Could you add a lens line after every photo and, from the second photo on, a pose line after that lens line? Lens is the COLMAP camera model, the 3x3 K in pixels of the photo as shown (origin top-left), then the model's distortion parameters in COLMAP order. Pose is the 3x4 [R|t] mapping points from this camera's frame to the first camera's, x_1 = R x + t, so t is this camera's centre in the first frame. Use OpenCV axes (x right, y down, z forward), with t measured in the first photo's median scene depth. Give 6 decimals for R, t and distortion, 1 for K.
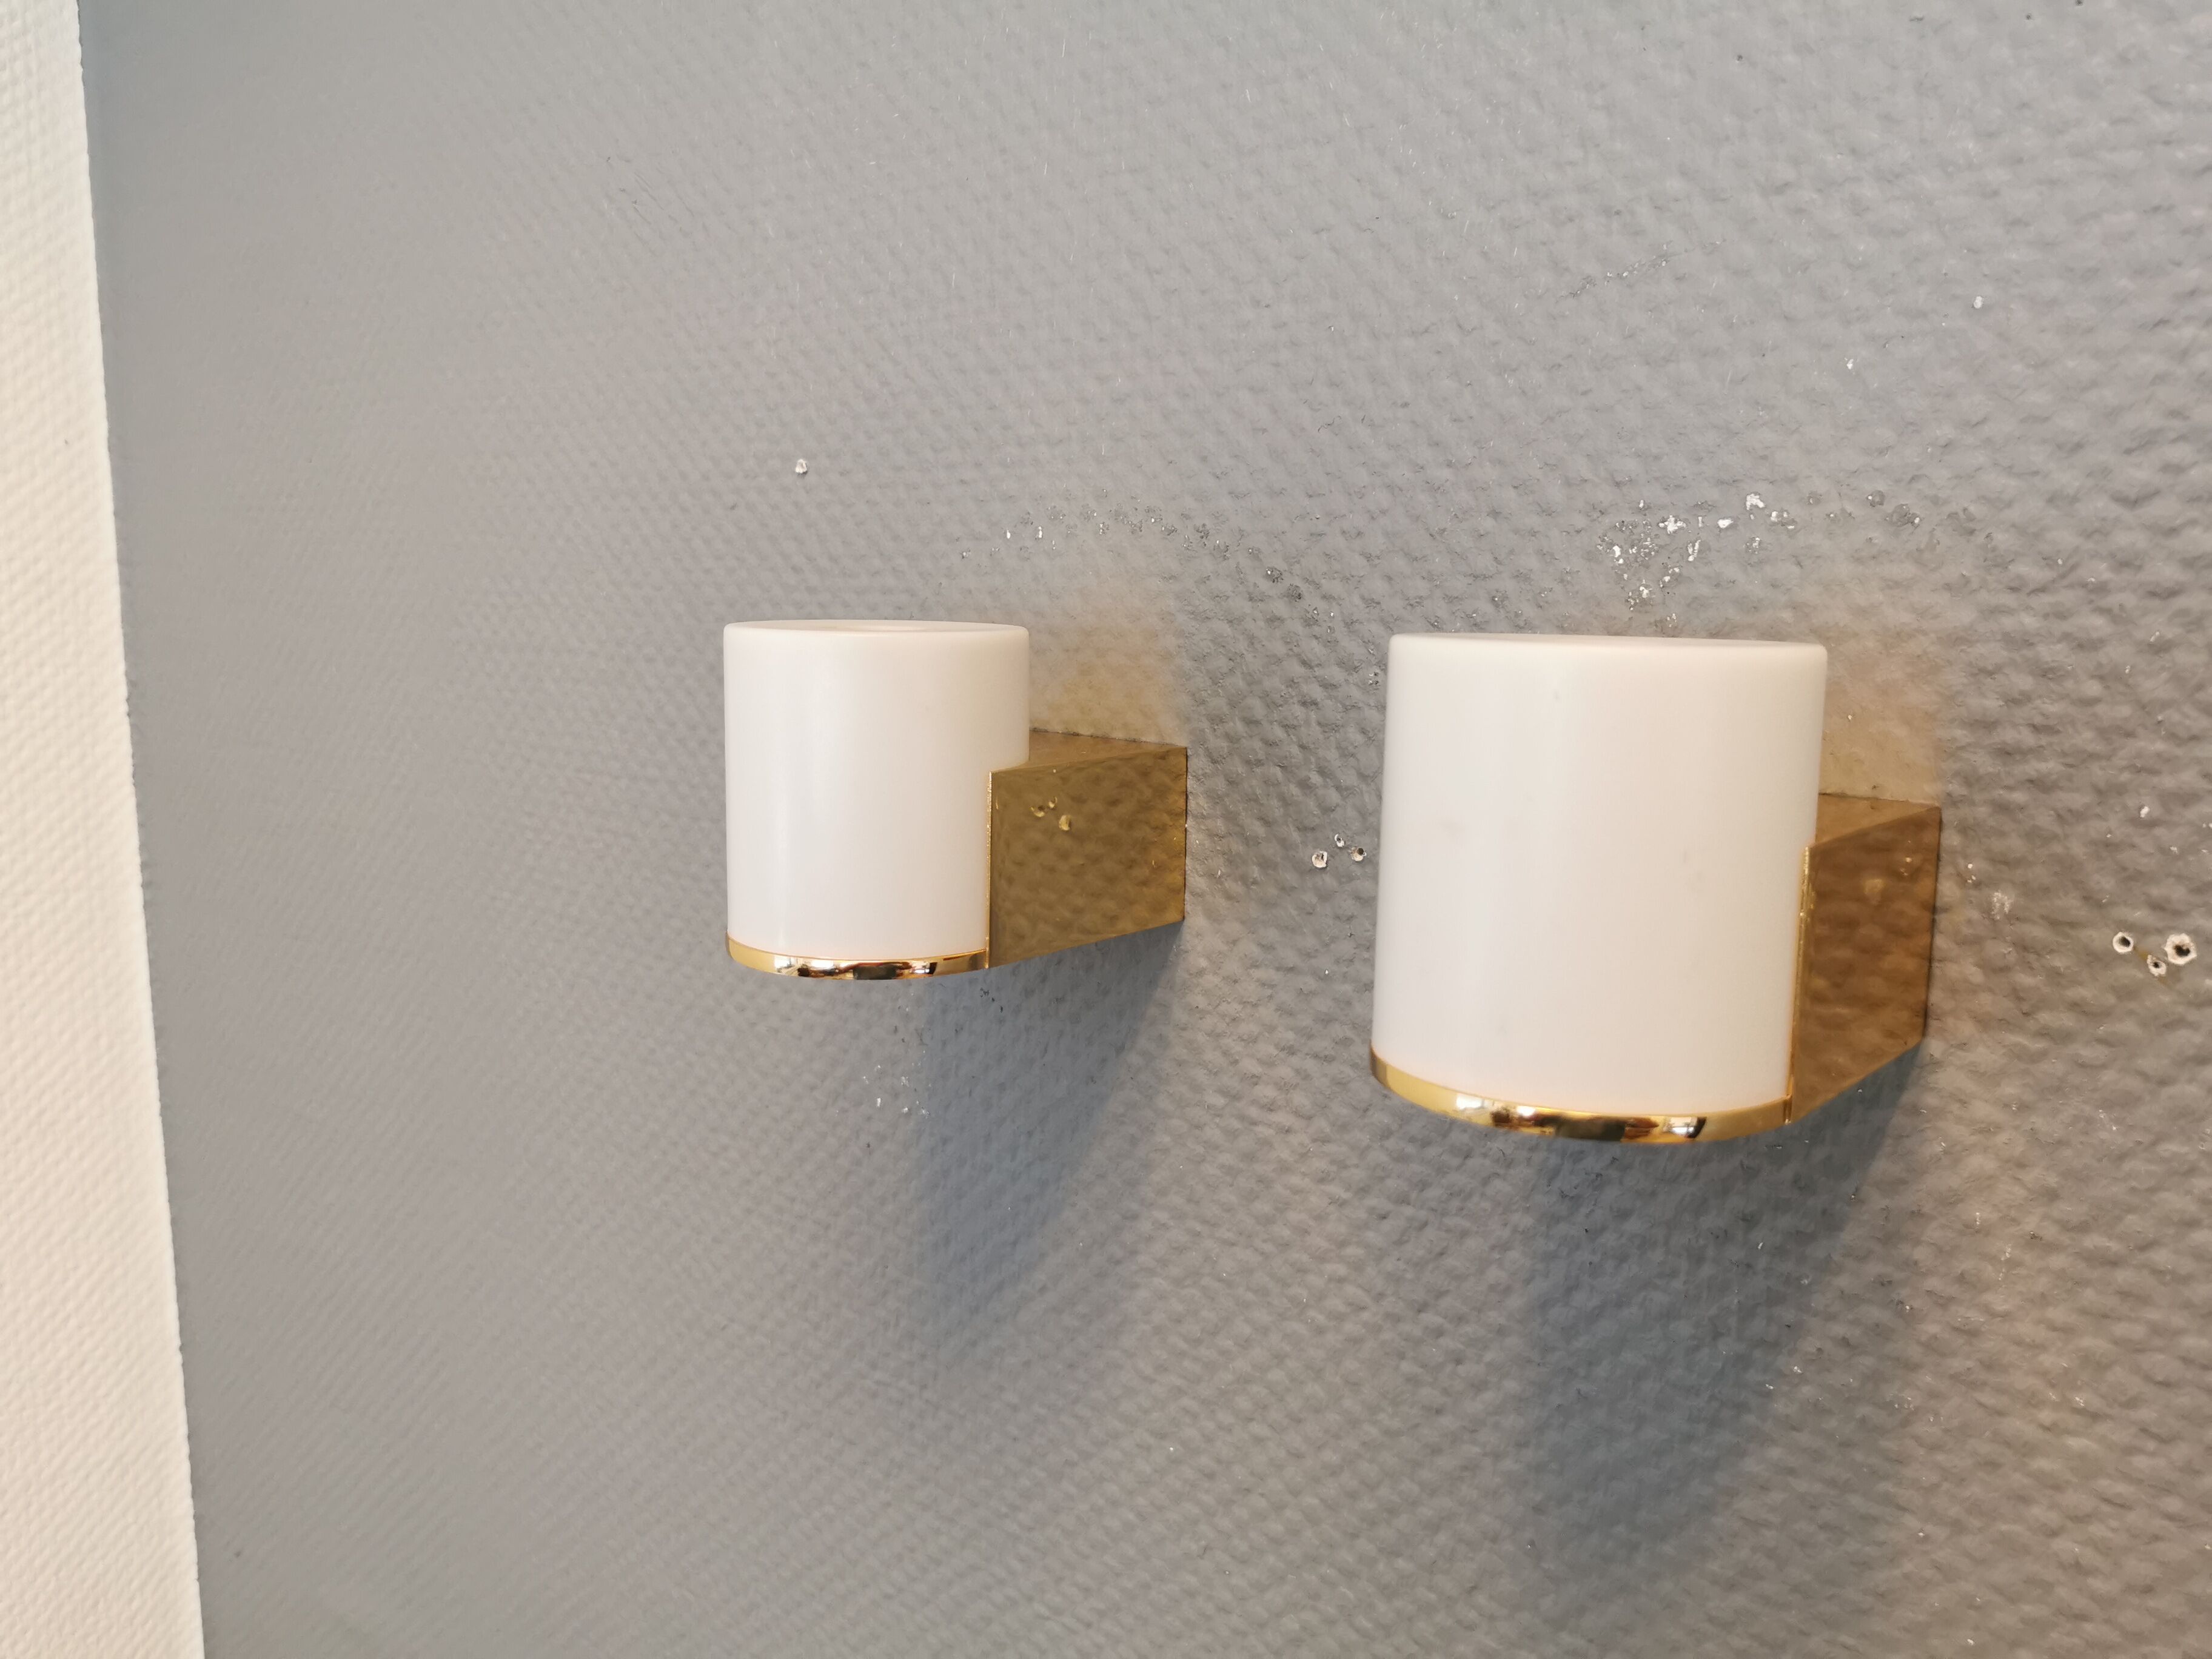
lens RADIAL K [[1726.8, 0, 1105.7], [0, 1726.8, 814.7], [0, 0, 1]] dist [0.056788, -0.101595]
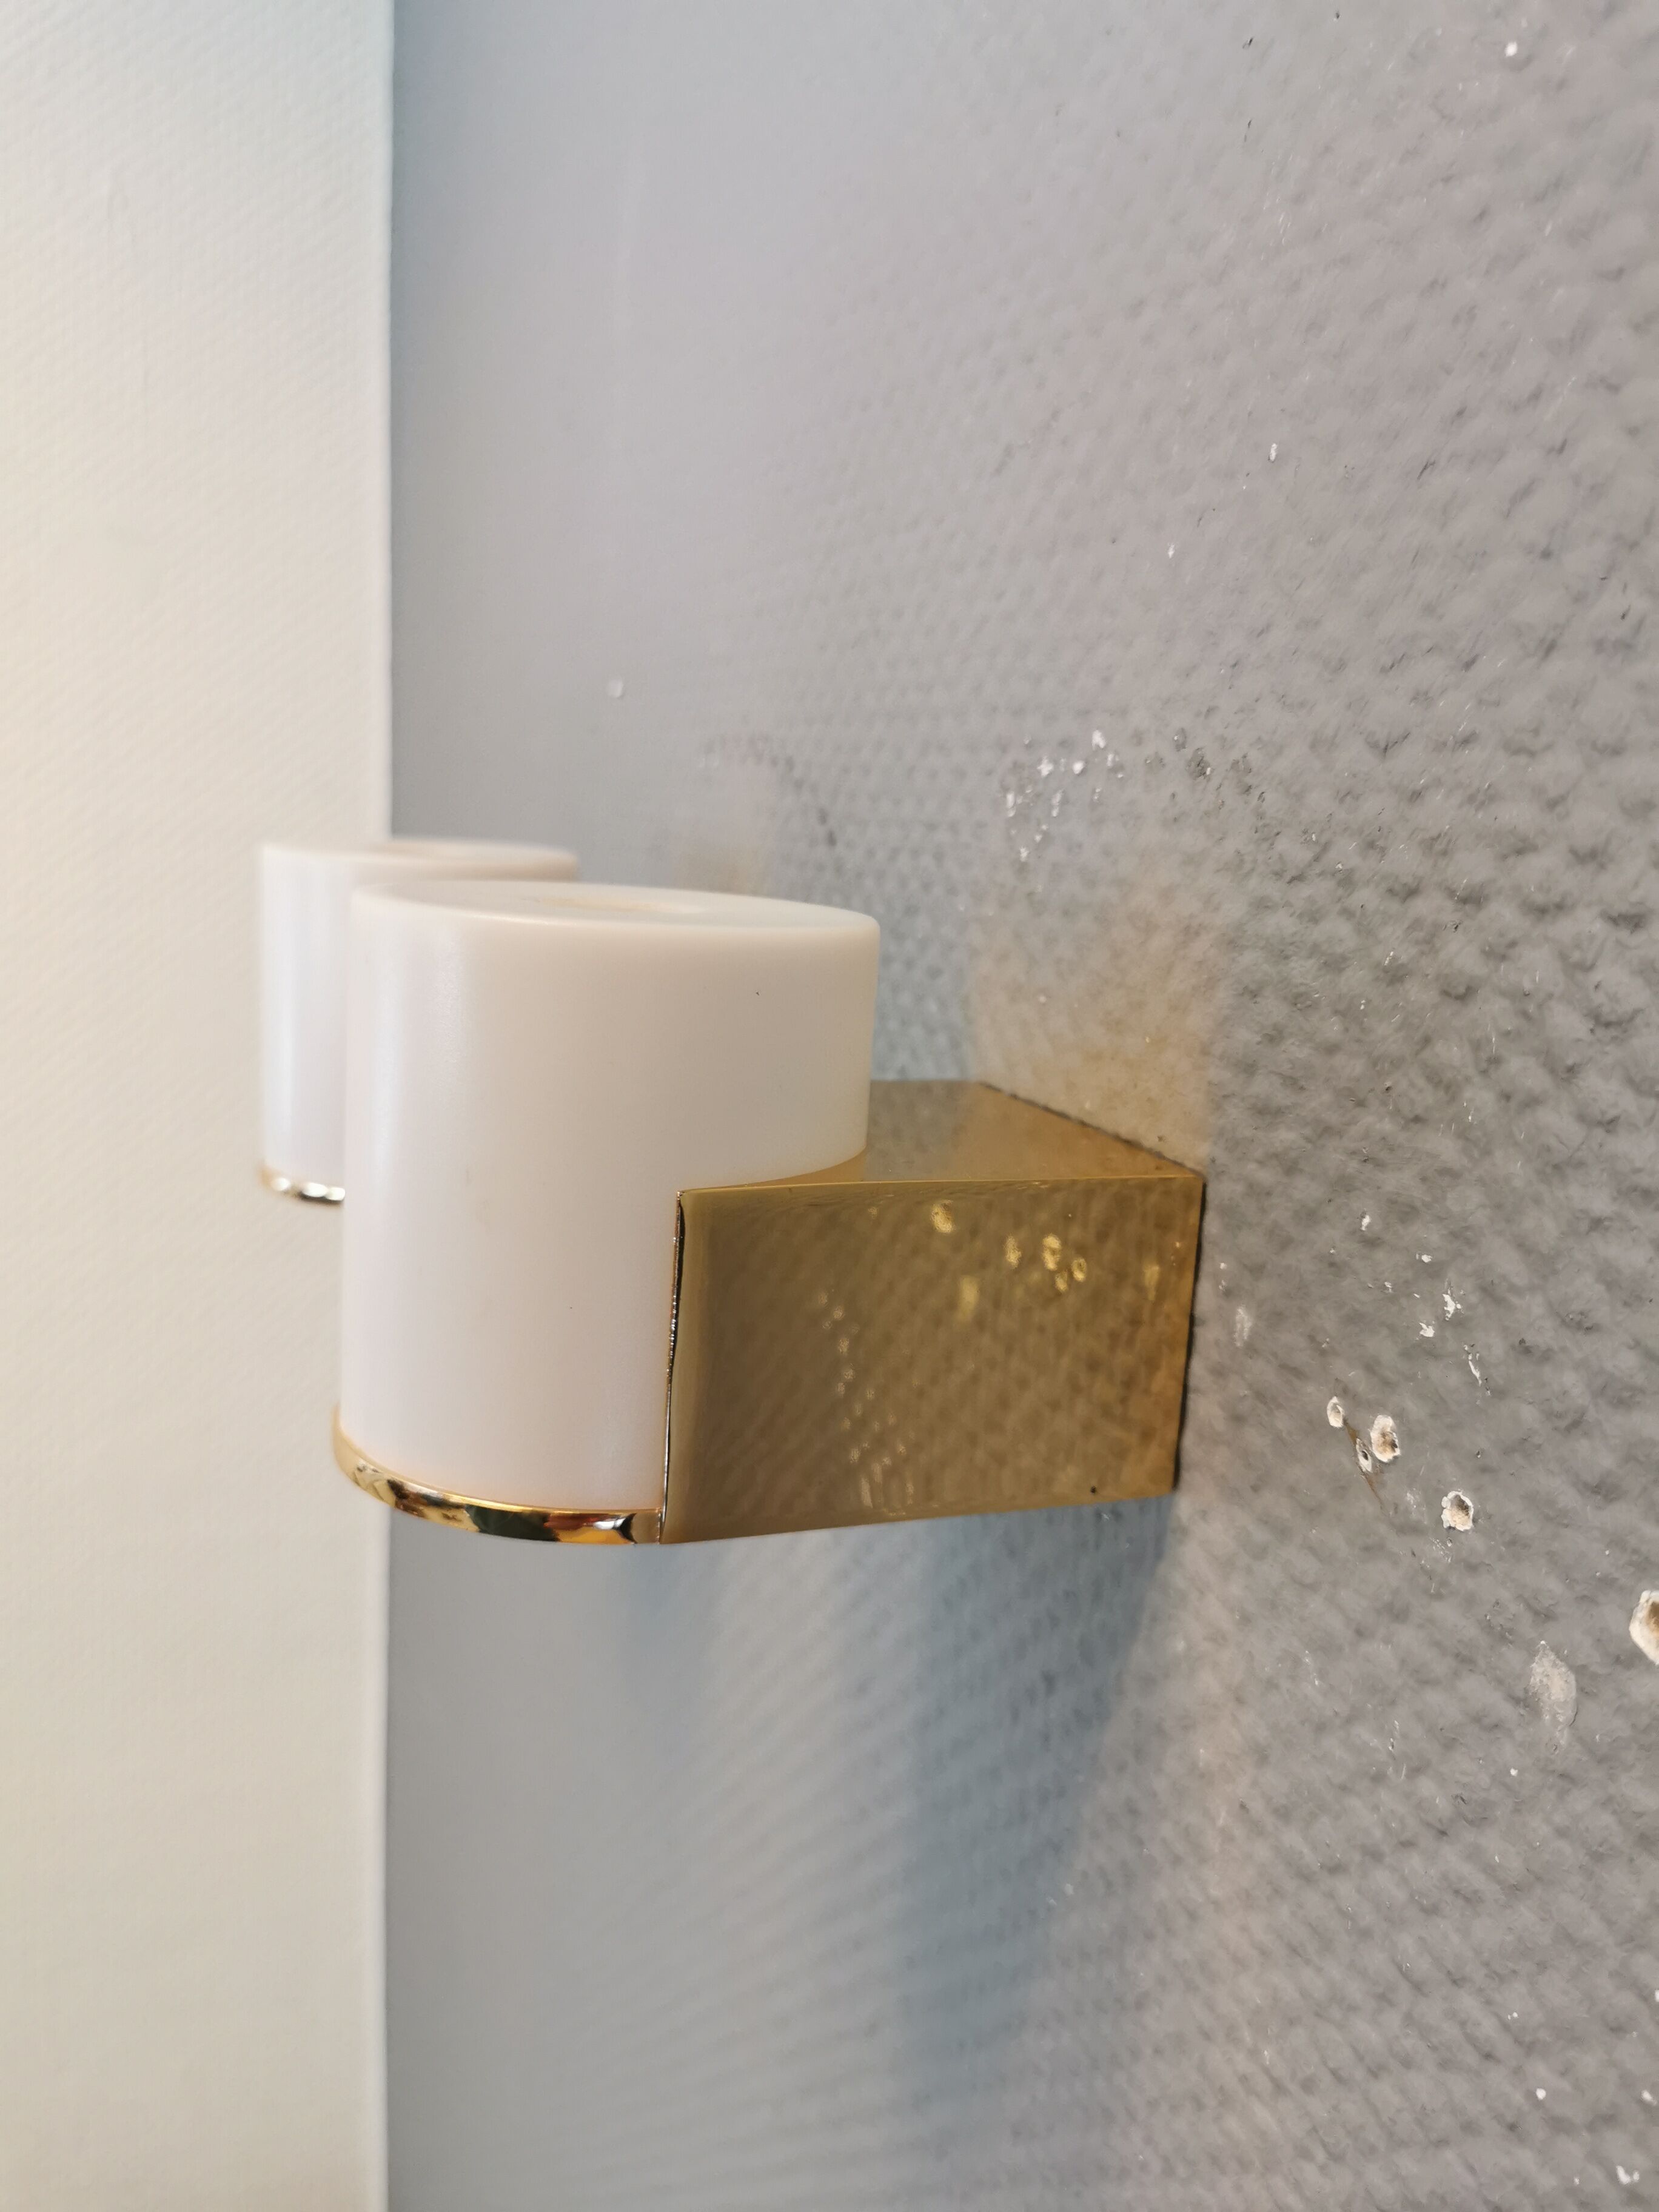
lens RADIAL K [[1771.0, 0, 825.9], [0, 1771.0, 1112.5], [0, 0, 1]] dist [0.046973, -0.107171]
pose [[0.872797, 0.124400, -0.471964, 0.542331], [-0.109984, 0.992231, 0.058141, -0.044244], [0.475530, 0.001163, 0.879699, 0.230445]]
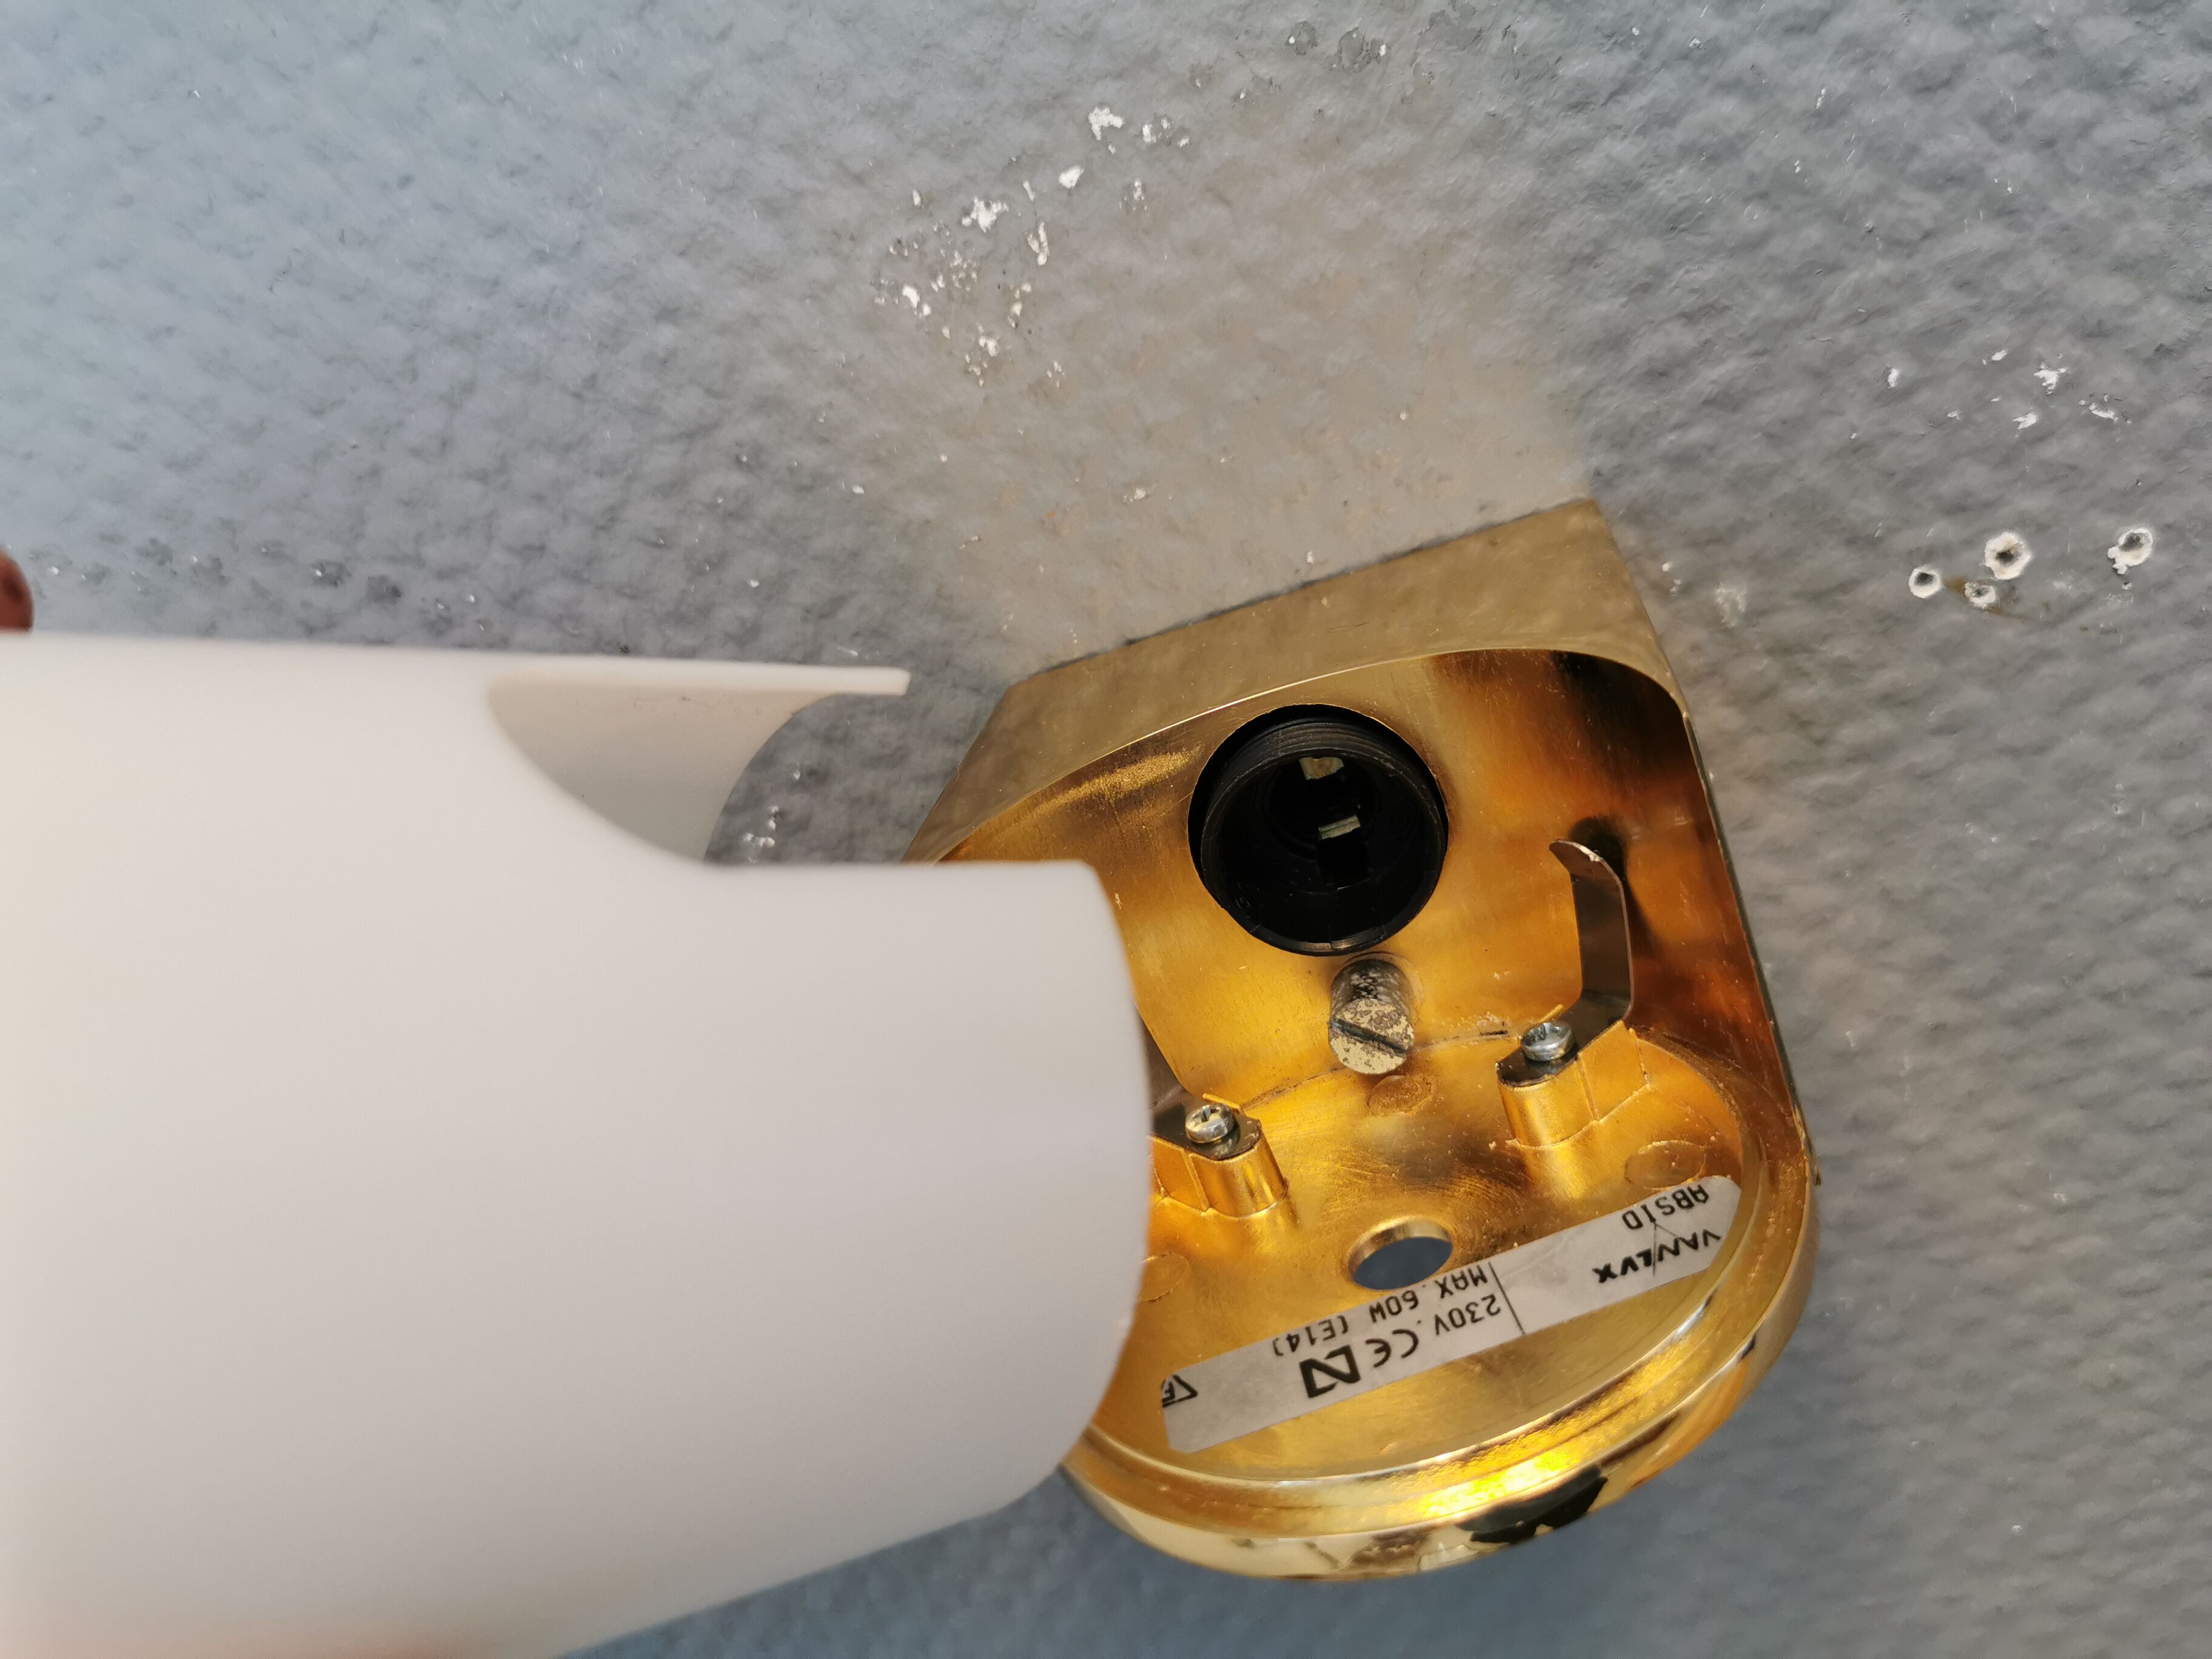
lens RADIAL K [[1771.0, 0, 1107.6], [0, 1771.0, 819.0], [0, 0, 1]] dist [0.046973, -0.107171]
pose [[0.795470, -0.475029, 0.376265, 0.046218], [0.427227, 0.879959, 0.207725, -0.084770], [-0.429773, -0.004489, 0.902926, 0.406138]]
